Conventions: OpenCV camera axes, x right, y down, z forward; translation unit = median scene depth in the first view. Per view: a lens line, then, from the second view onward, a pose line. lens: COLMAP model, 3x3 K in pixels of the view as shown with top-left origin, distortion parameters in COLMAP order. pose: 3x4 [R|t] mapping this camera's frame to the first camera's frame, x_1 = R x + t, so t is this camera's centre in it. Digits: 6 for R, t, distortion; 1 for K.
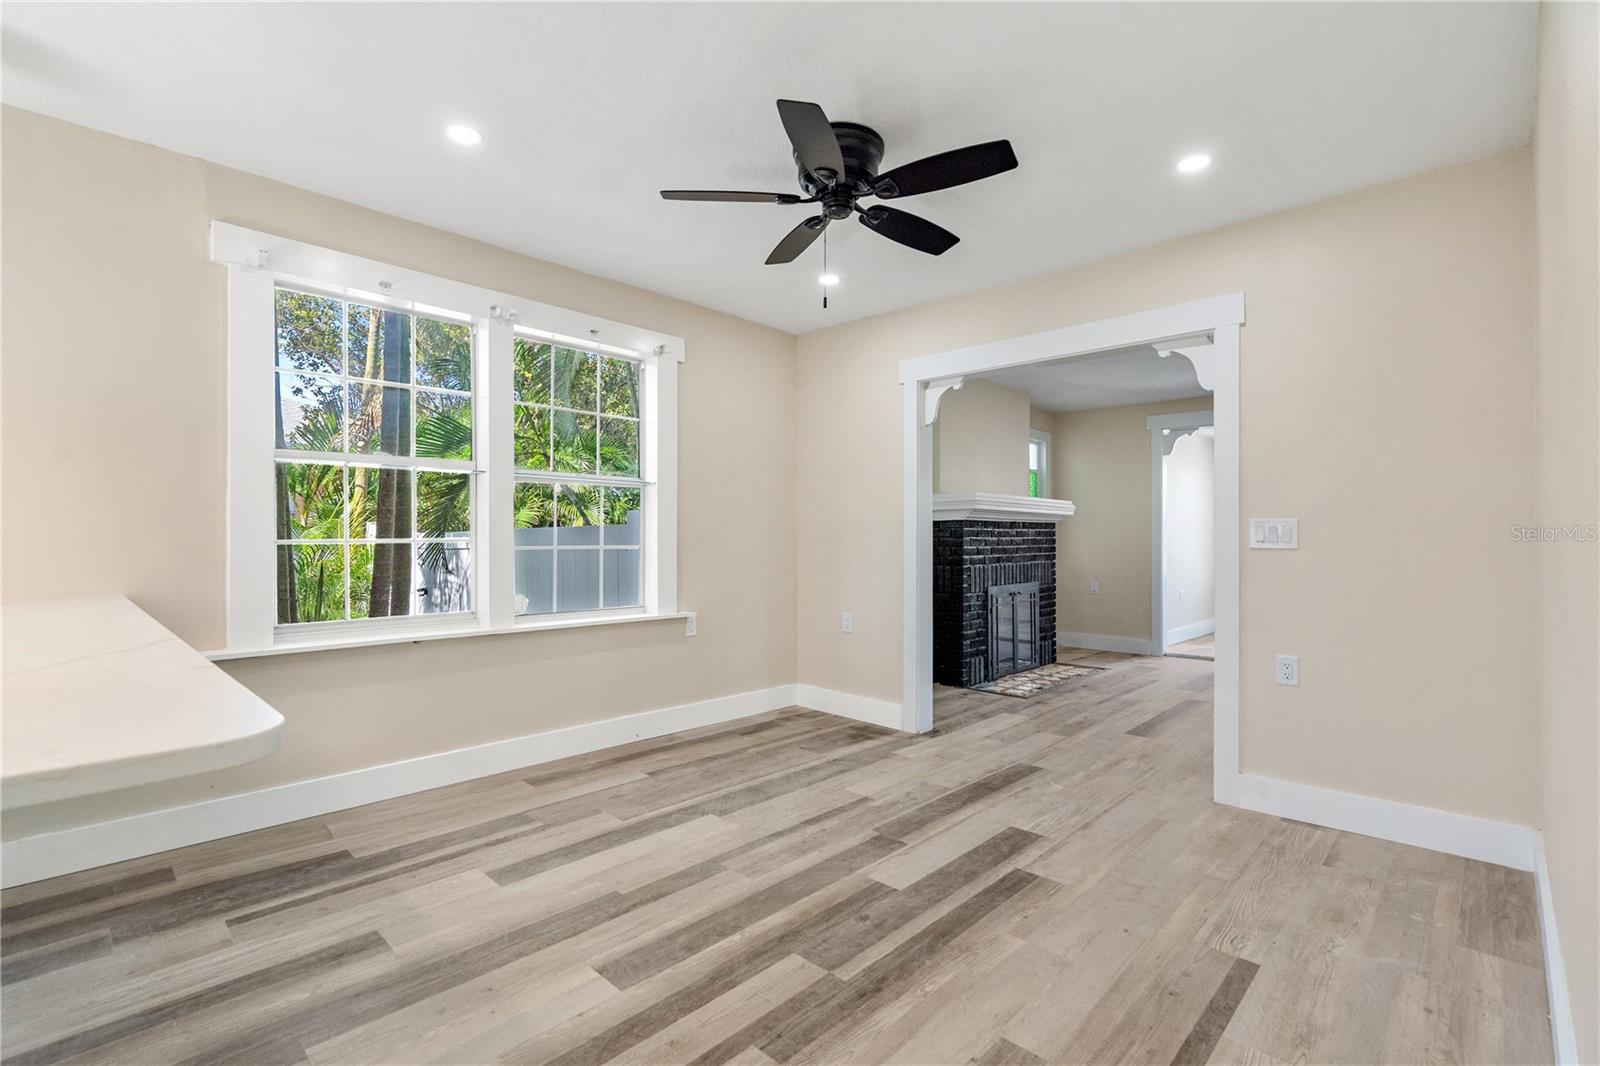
lens RADIAL K [[738.9, 0, 805.8], [0, 738.9, 530.7], [0, 0, 1]] dist [-0.009484, 0.001856]
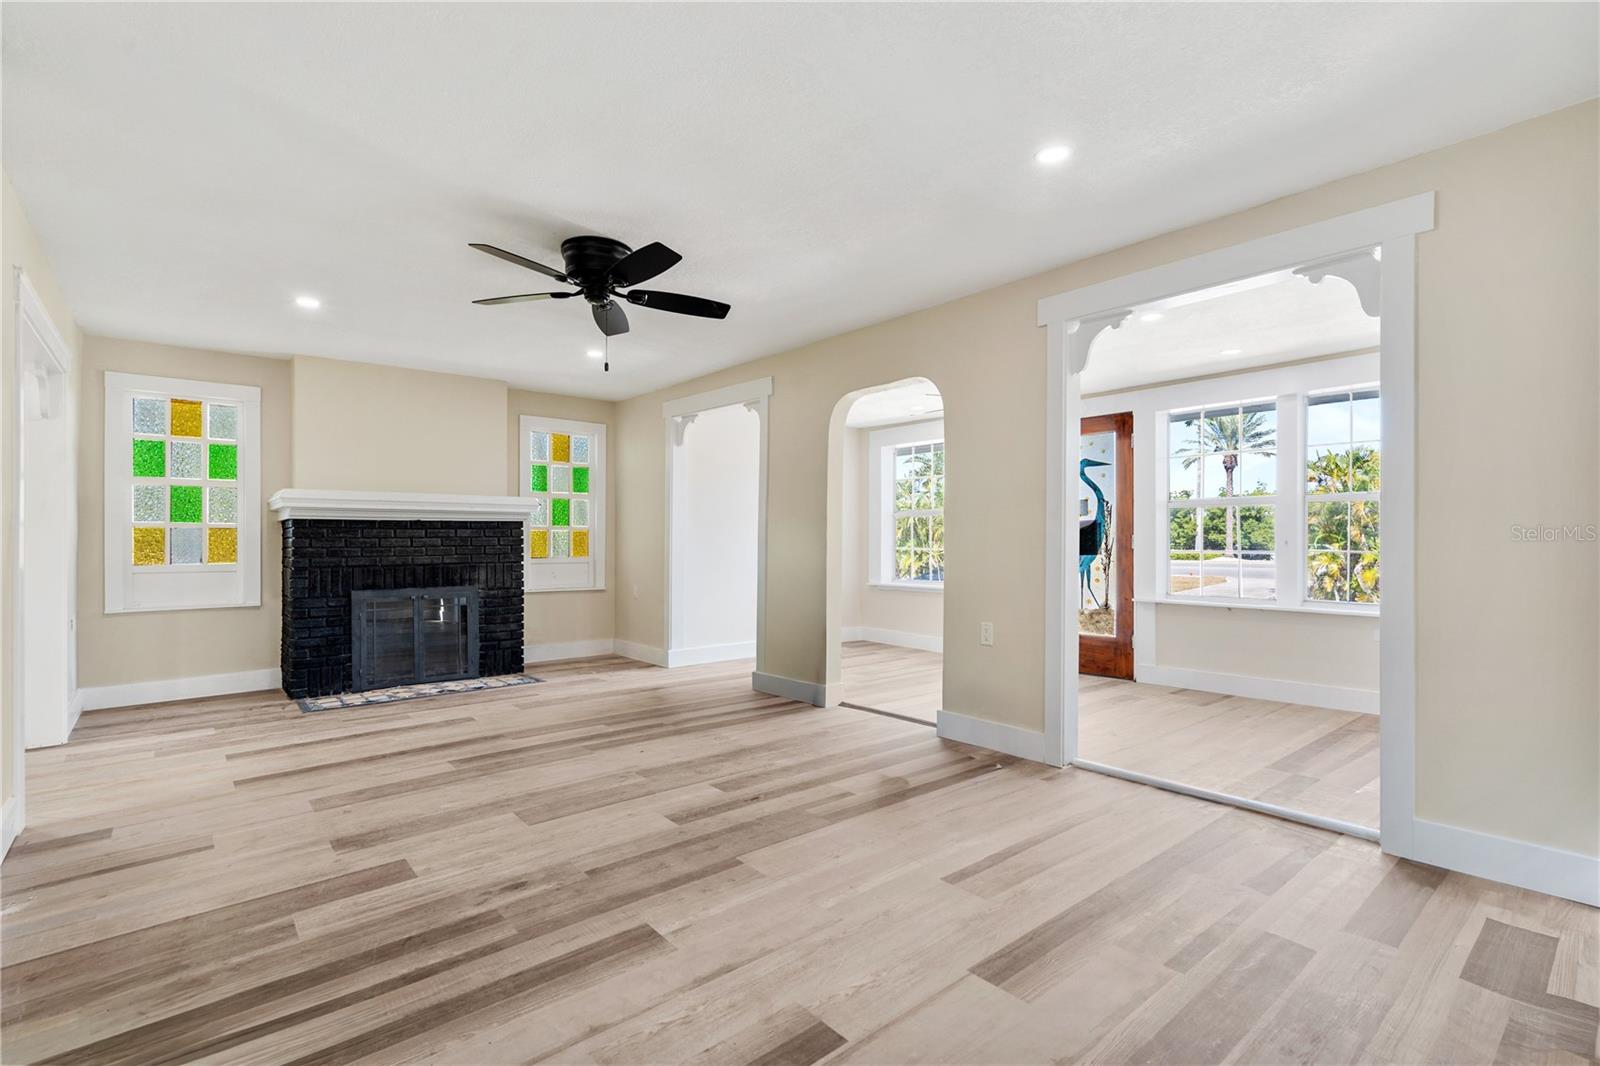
lens RADIAL K [[737.2, 0, 790.1], [0, 737.2, 542.1], [0, 0, 1]] dist [-0.001818, 0.000689]
pose [[0.991151, 0.002254, -0.132721, 1.307606], [0.001233, 0.999656, 0.026188, -0.012837], [0.132735, -0.026119, 0.990807, 0.167236]]
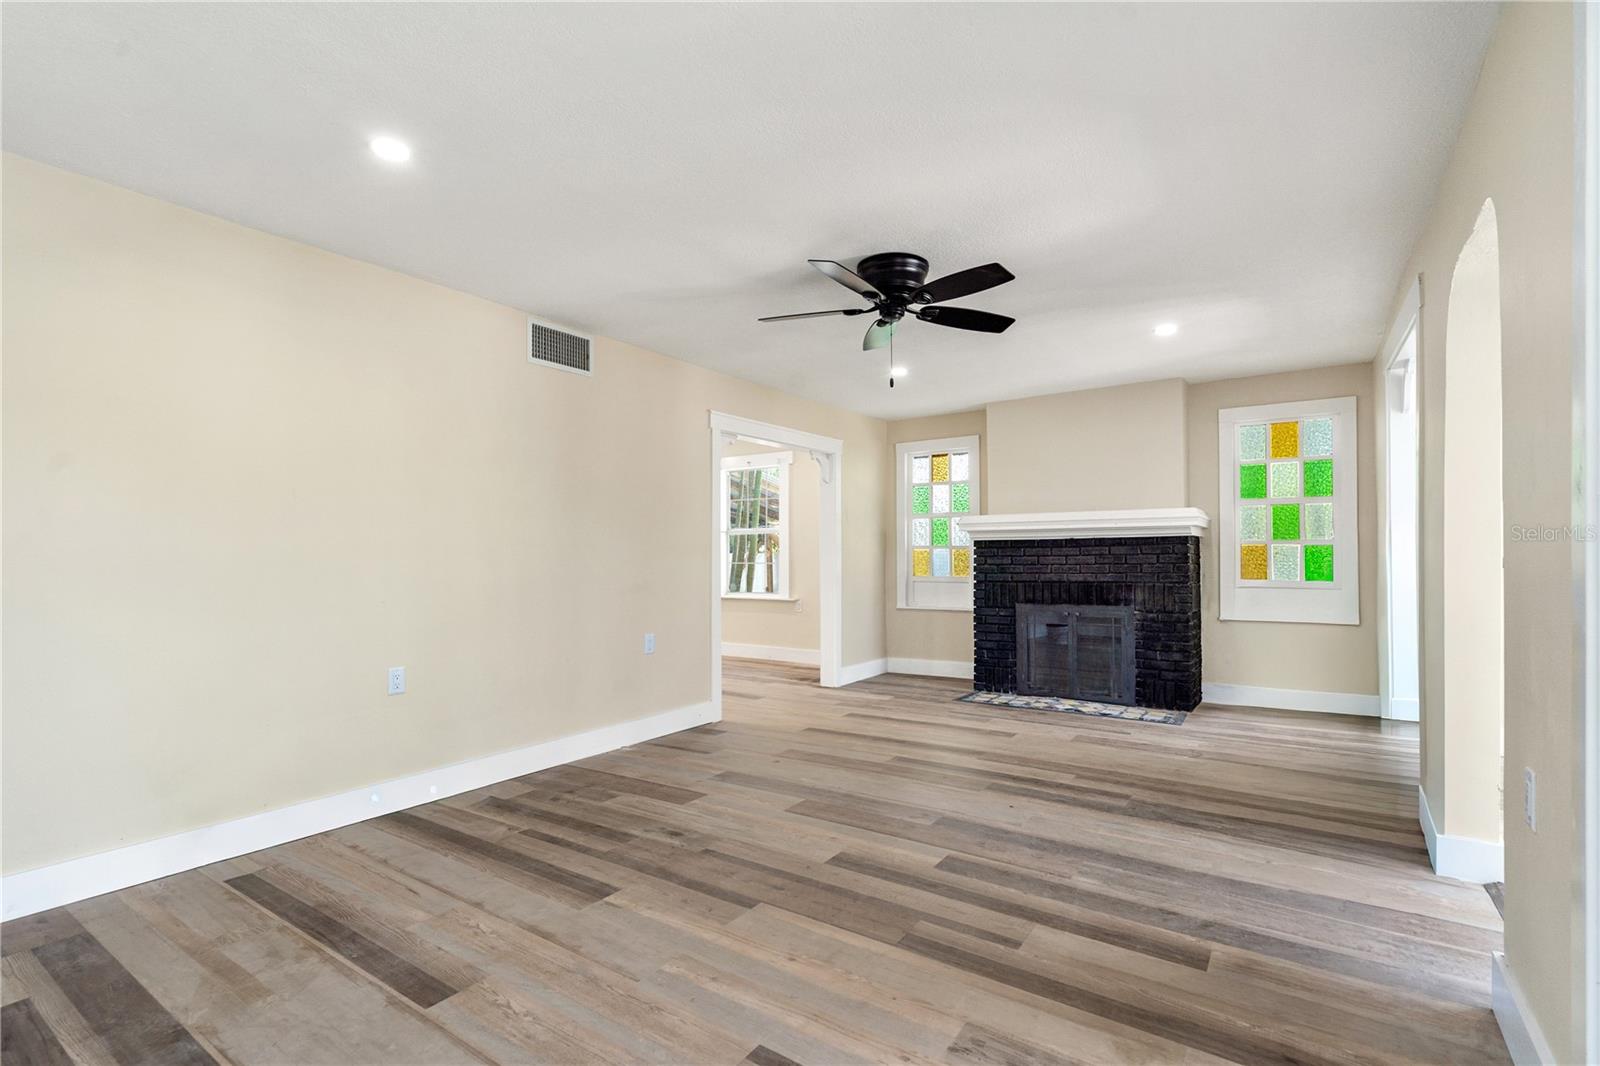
lens RADIAL K [[737.2, 0, 790.1], [0, 737.2, 542.1], [0, 0, 1]] dist [-0.001818, 0.000689]
pose [[0.131103, -0.019138, -0.991184, 1.777318], [0.026936, 0.999513, -0.015736, -0.003659], [0.991003, -0.024636, 0.131555, 0.741284]]
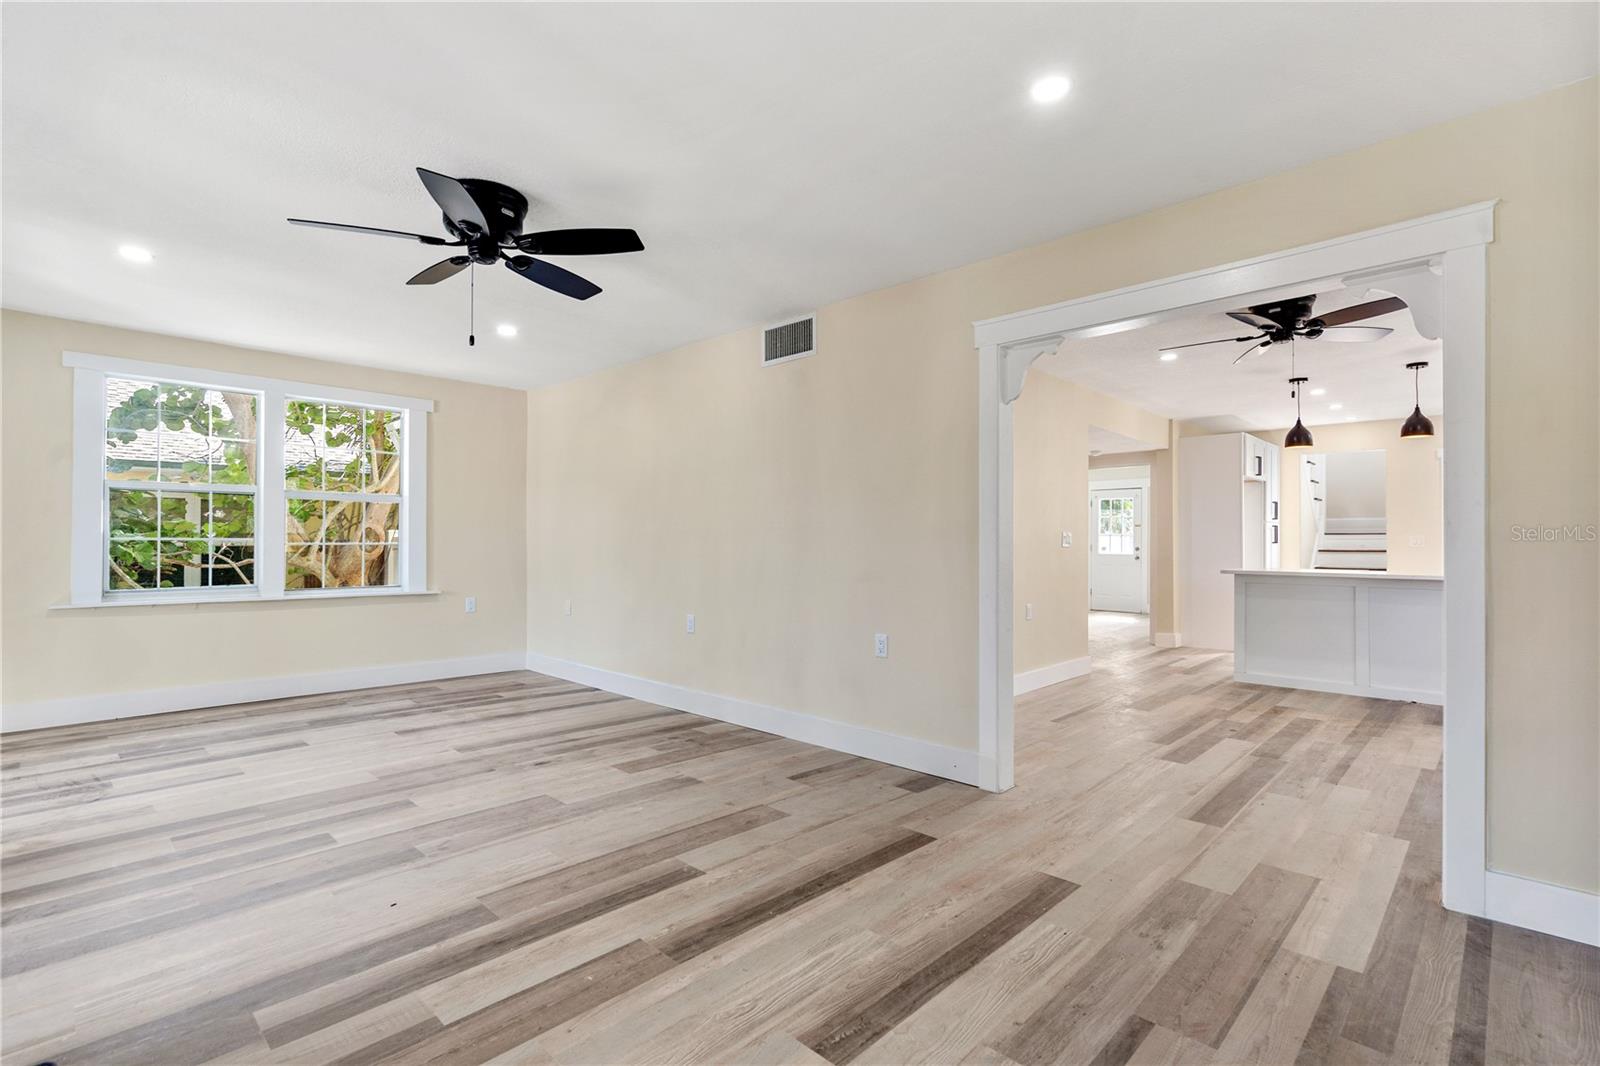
lens RADIAL K [[737.2, 0, 790.1], [0, 737.2, 542.1], [0, 0, 1]] dist [-0.001818, 0.000689]
pose [[-0.999590, 0.003299, 0.028442, 0.667262], [0.002609, 0.999702, -0.024274, 0.020800], [-0.028514, -0.024190, -0.999301, 1.650587]]
